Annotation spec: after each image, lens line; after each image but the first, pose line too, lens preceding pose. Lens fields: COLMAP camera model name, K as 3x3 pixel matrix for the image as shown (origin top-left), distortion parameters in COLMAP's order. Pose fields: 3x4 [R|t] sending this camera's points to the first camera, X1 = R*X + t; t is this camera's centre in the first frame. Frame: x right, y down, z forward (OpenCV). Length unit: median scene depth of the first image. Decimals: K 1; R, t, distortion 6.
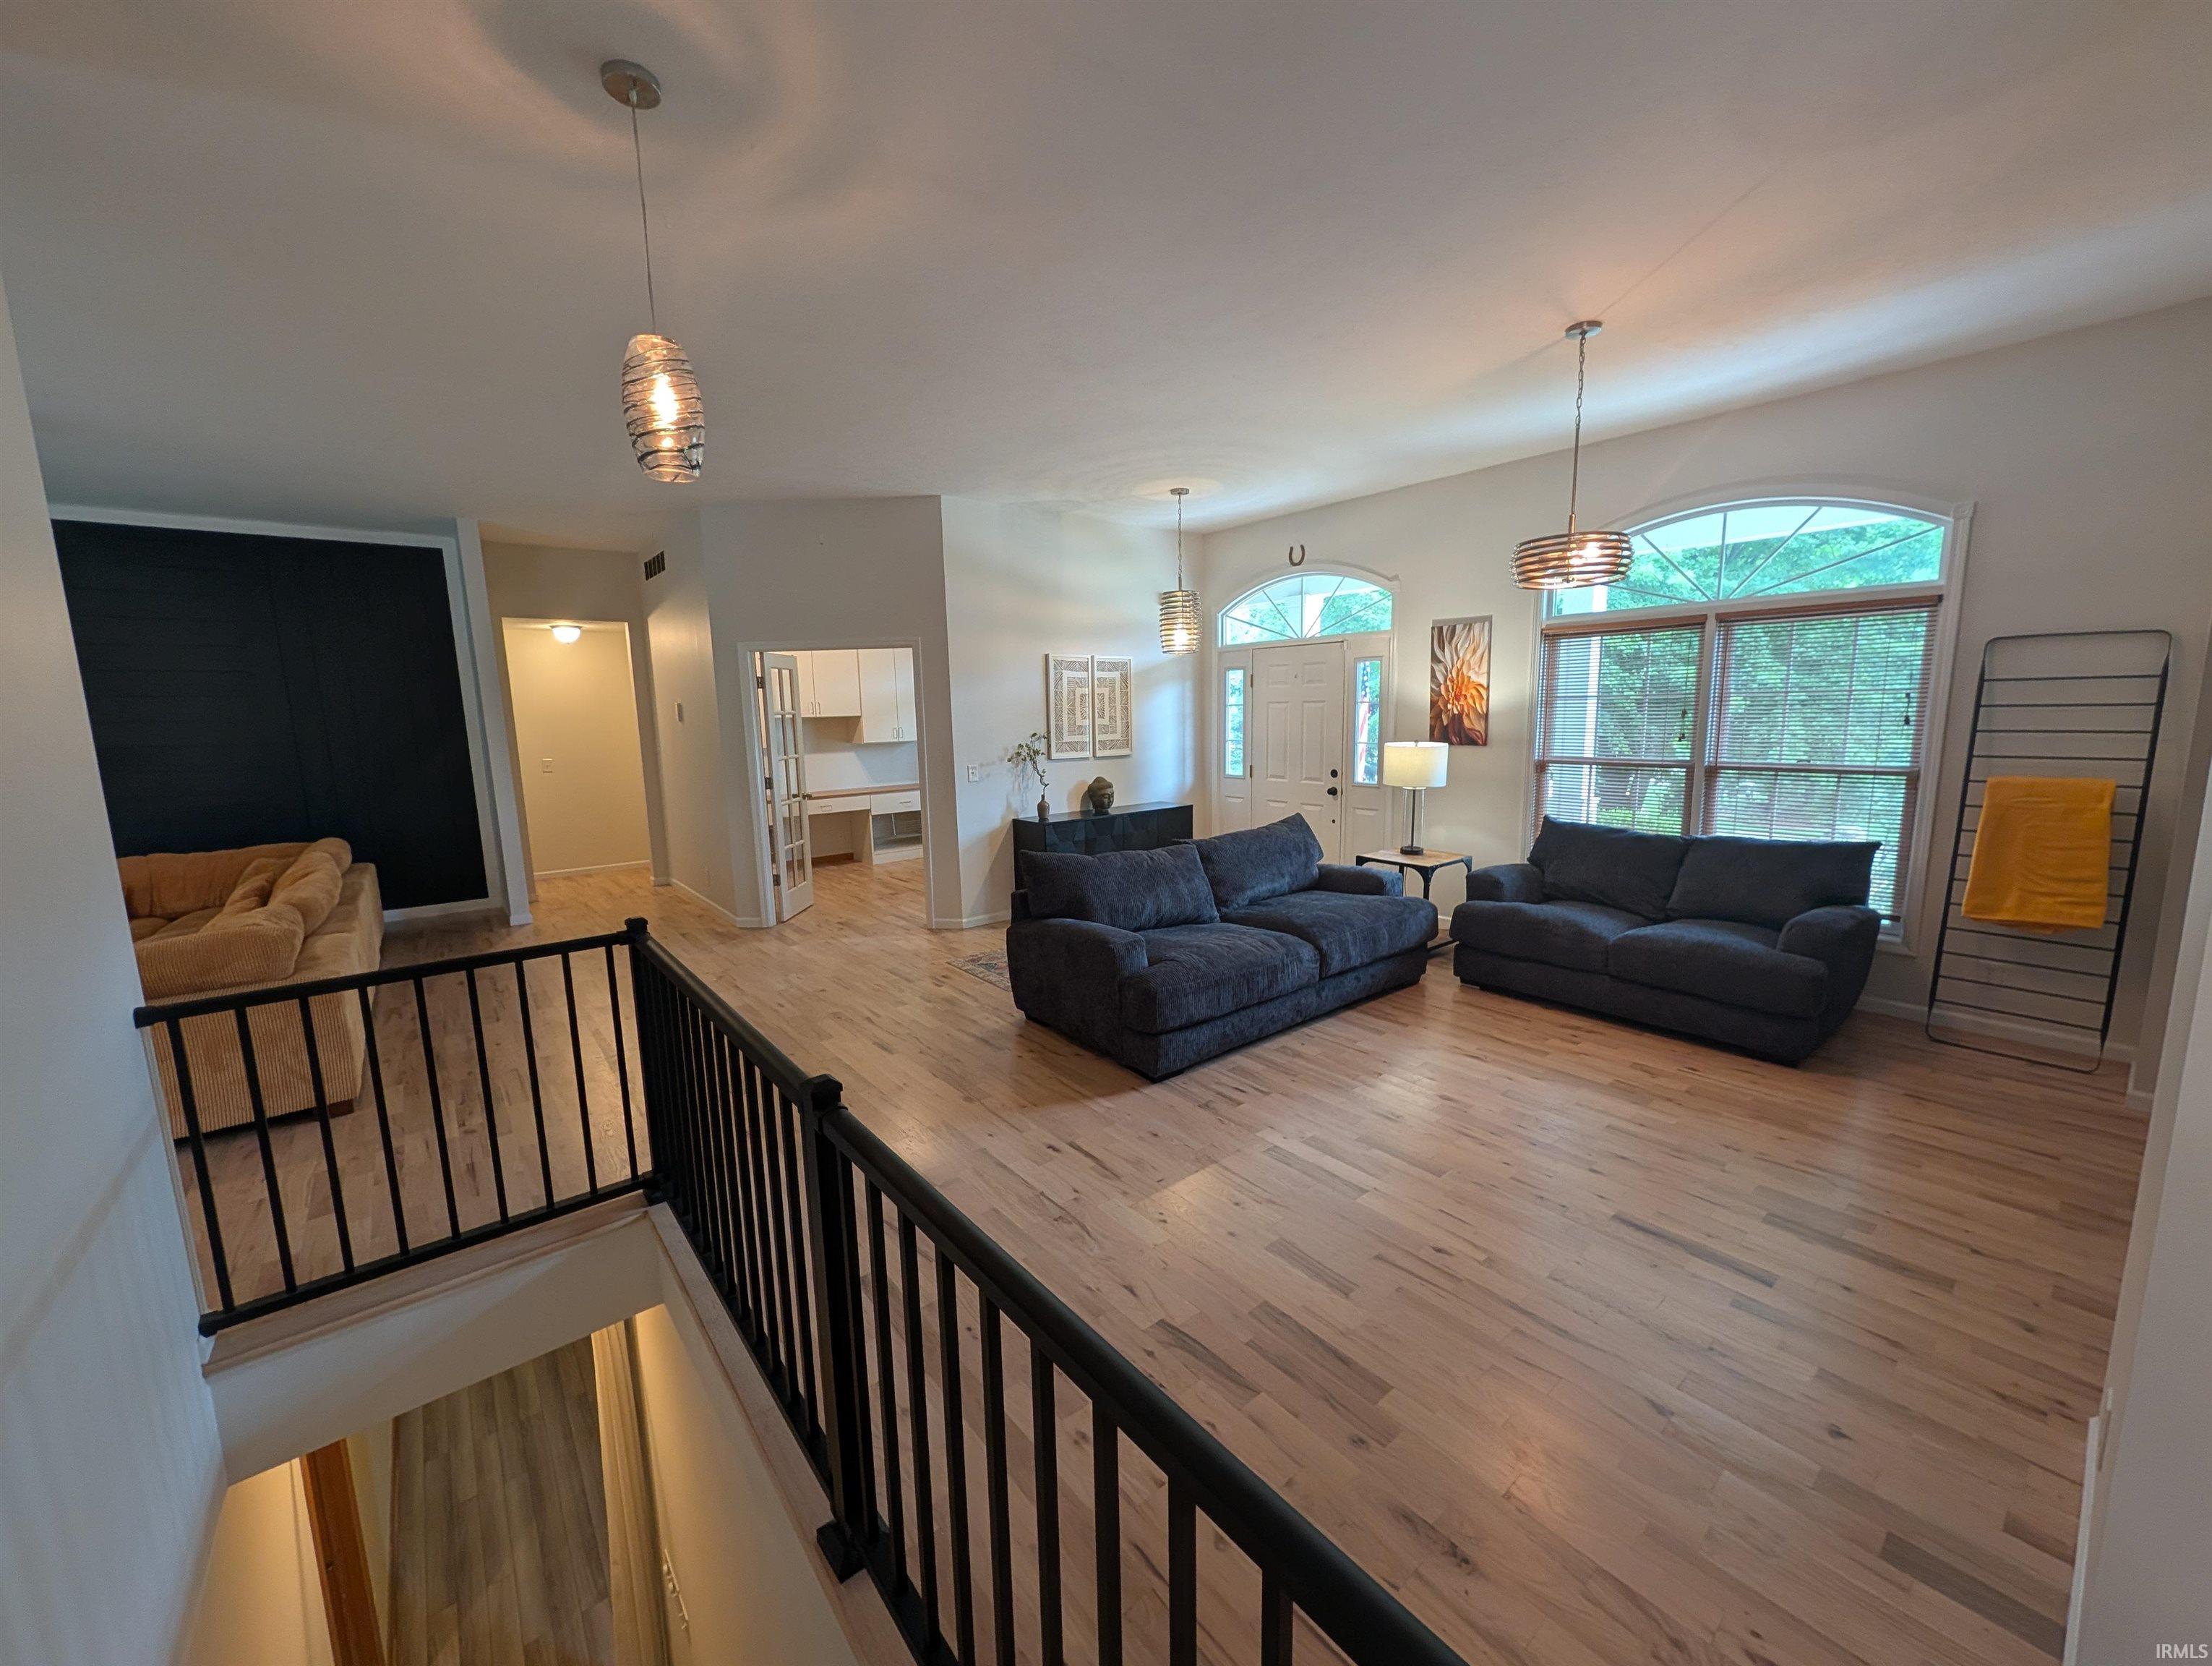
lens RADIAL K [[850.8, 0, 1103.3], [0, 850.8, 832.7], [0, 0, 1]] dist [0.000605, -0.000429]
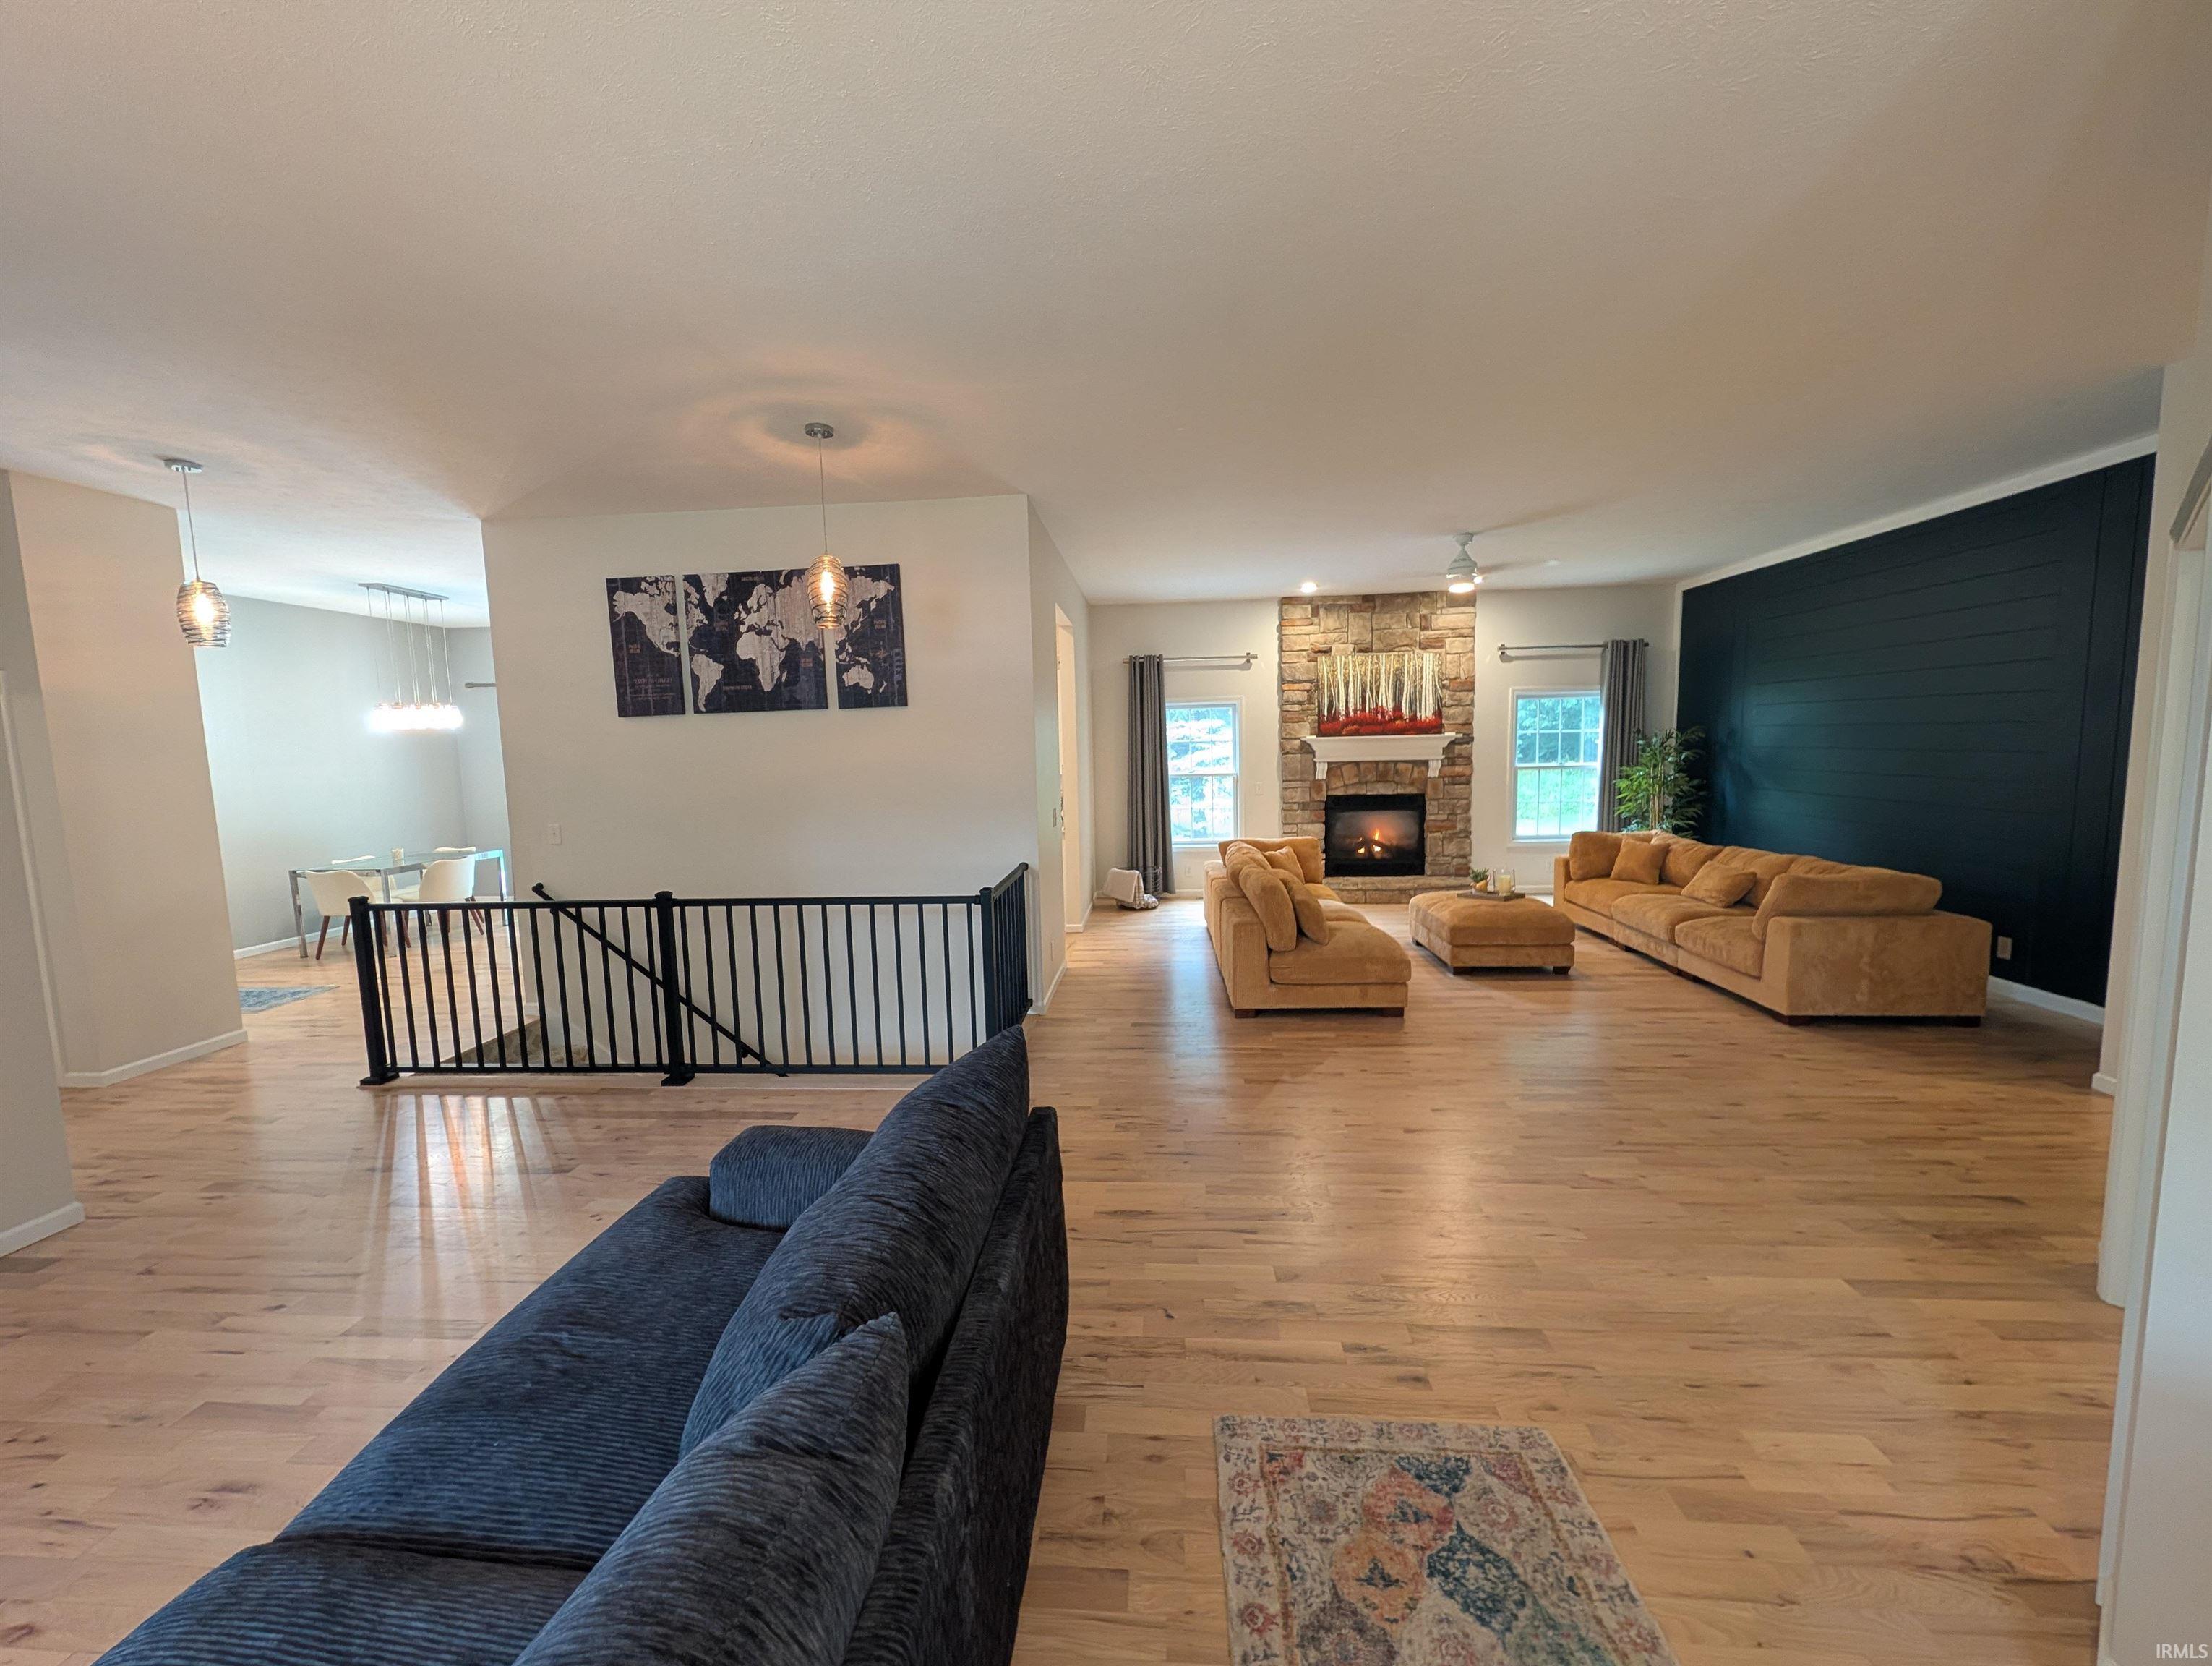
lens RADIAL K [[850.8, 0, 1103.3], [0, 850.8, 832.7], [0, 0, 1]] dist [0.000605, -0.000429]
pose [[-0.684834, 0.111051, -0.720187, 0.216367], [-0.072120, 0.973138, 0.218635, -0.196840], [0.725121, 0.201669, -0.658429, 1.260565]]
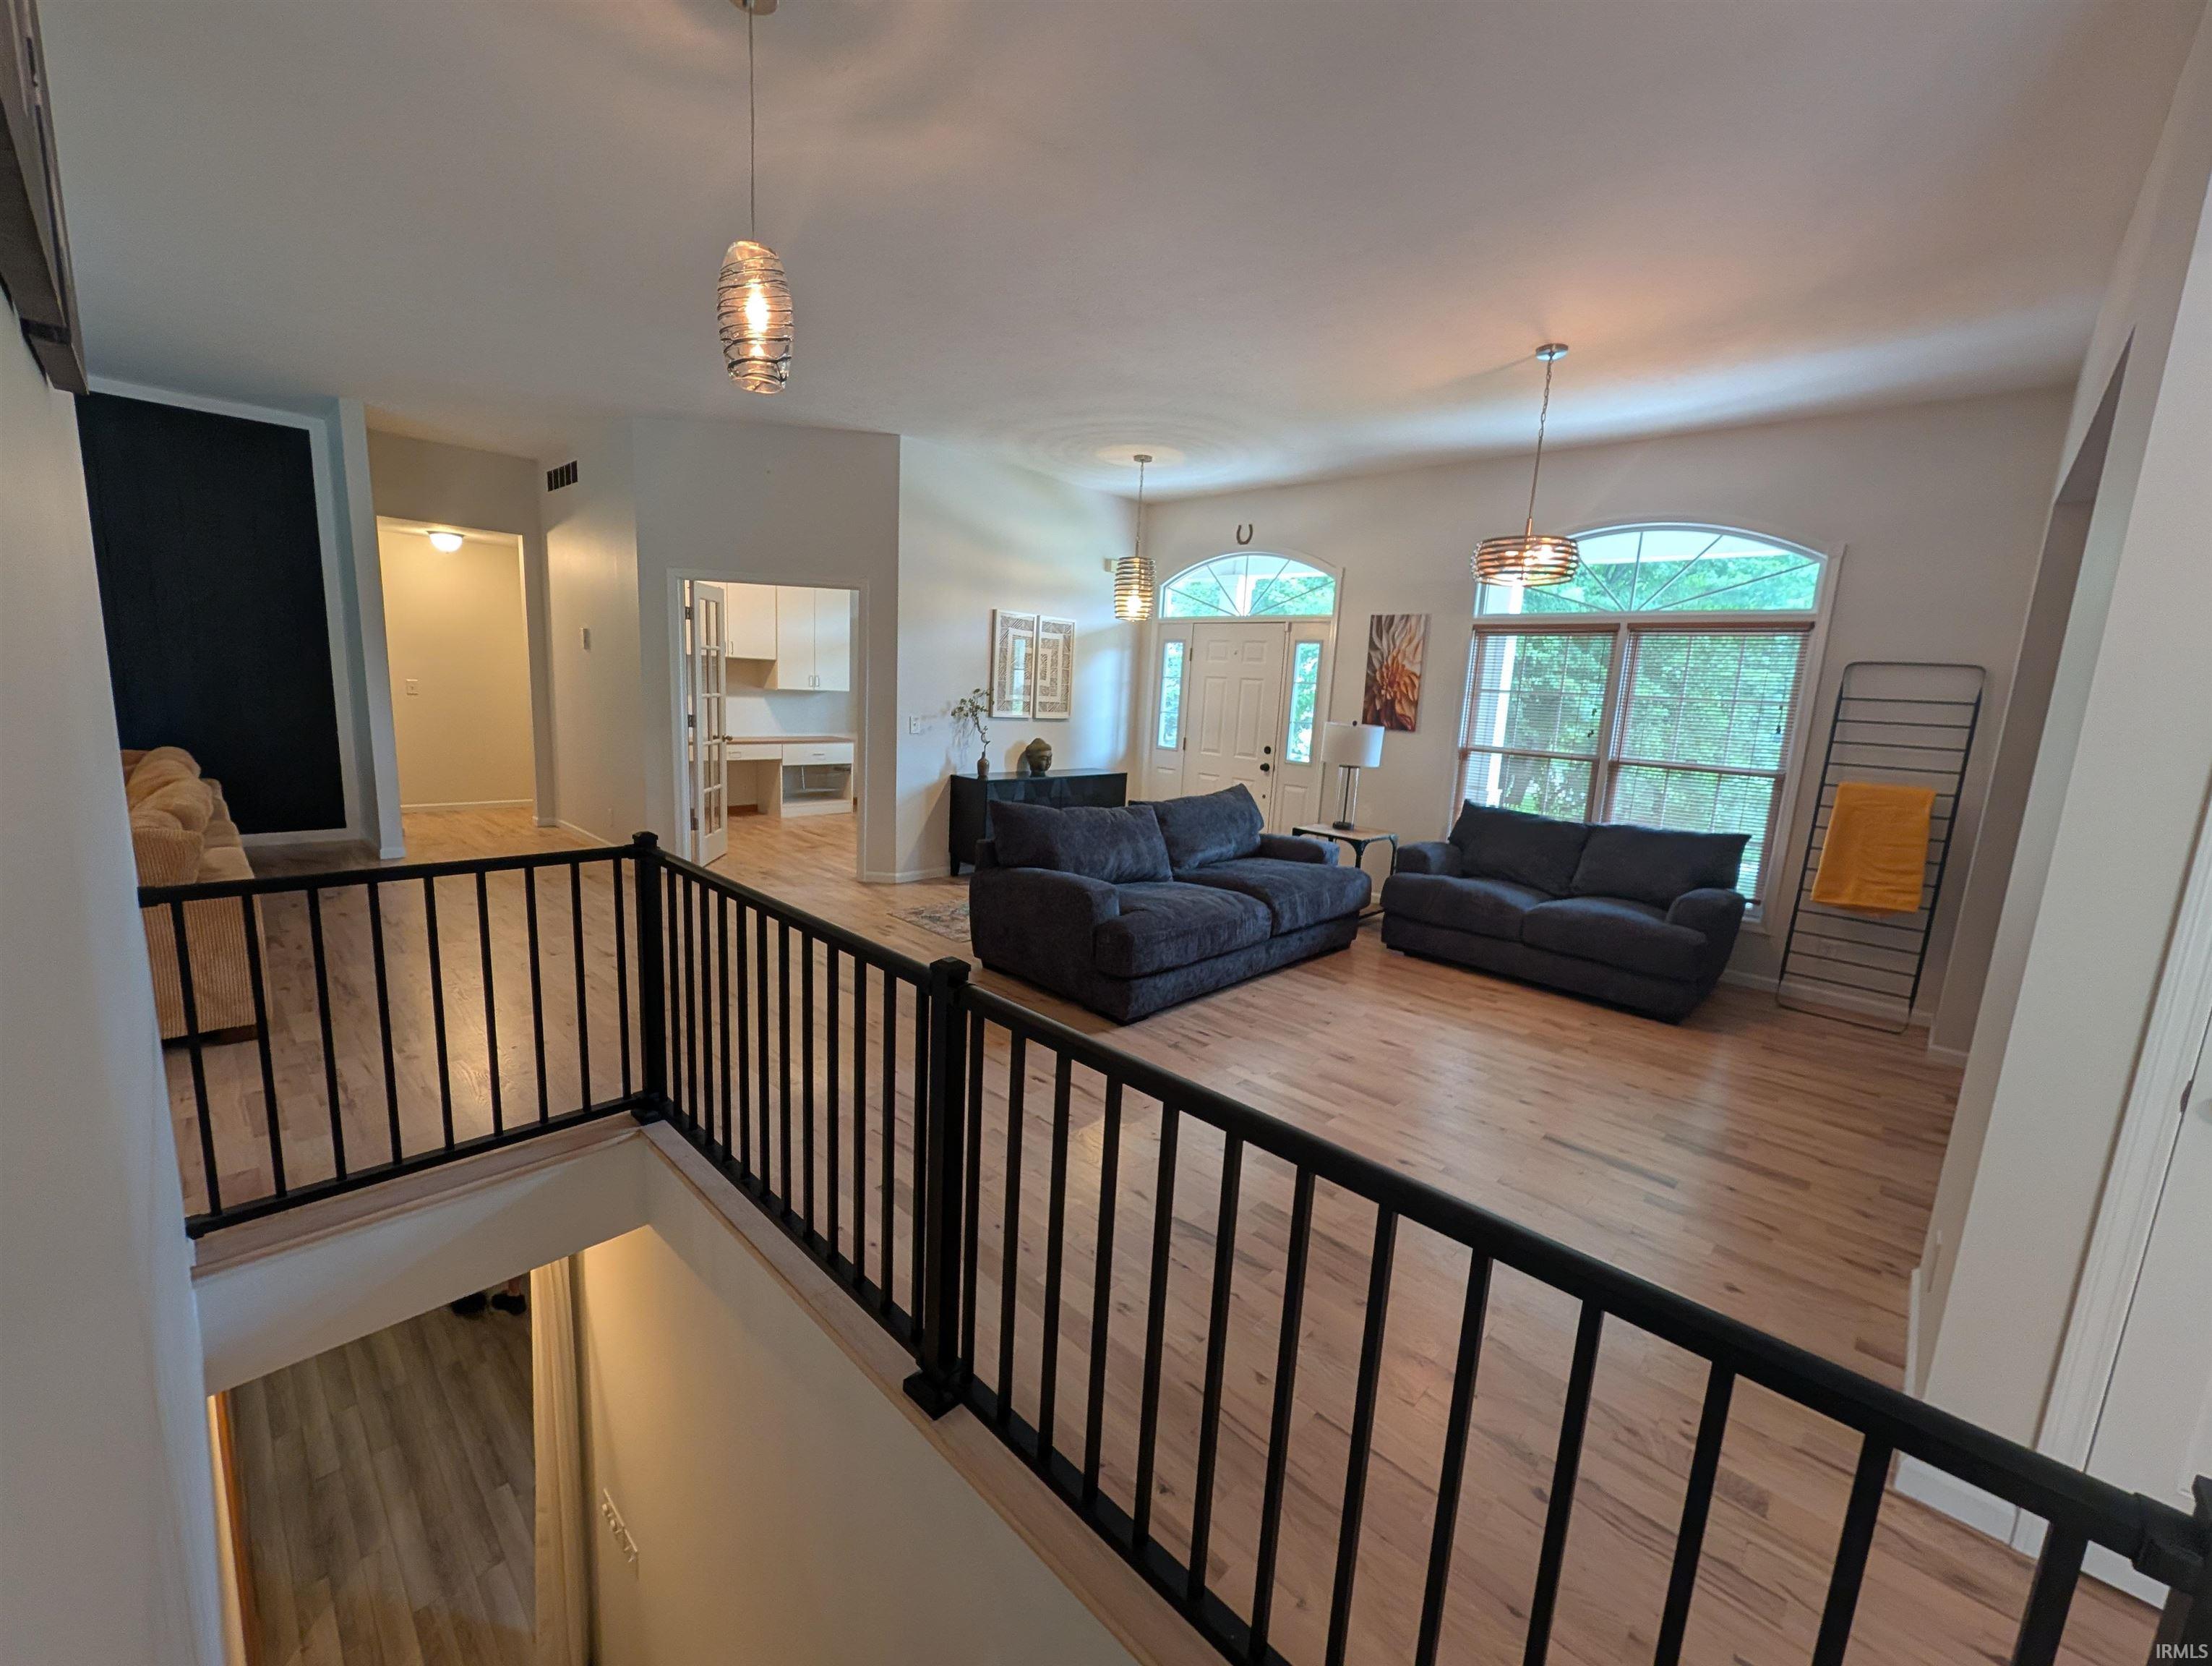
lens RADIAL K [[882.0, 0, 1103.5], [0, 882.0, 830.7], [0, 0, 1]] dist [0.000431, -0.000283]
pose [[0.988877, 0.052599, 0.139121, -0.101029], [-0.055411, 0.998329, 0.016411, 0.031368], [-0.138025, -0.023937, 0.990139, -0.048610]]
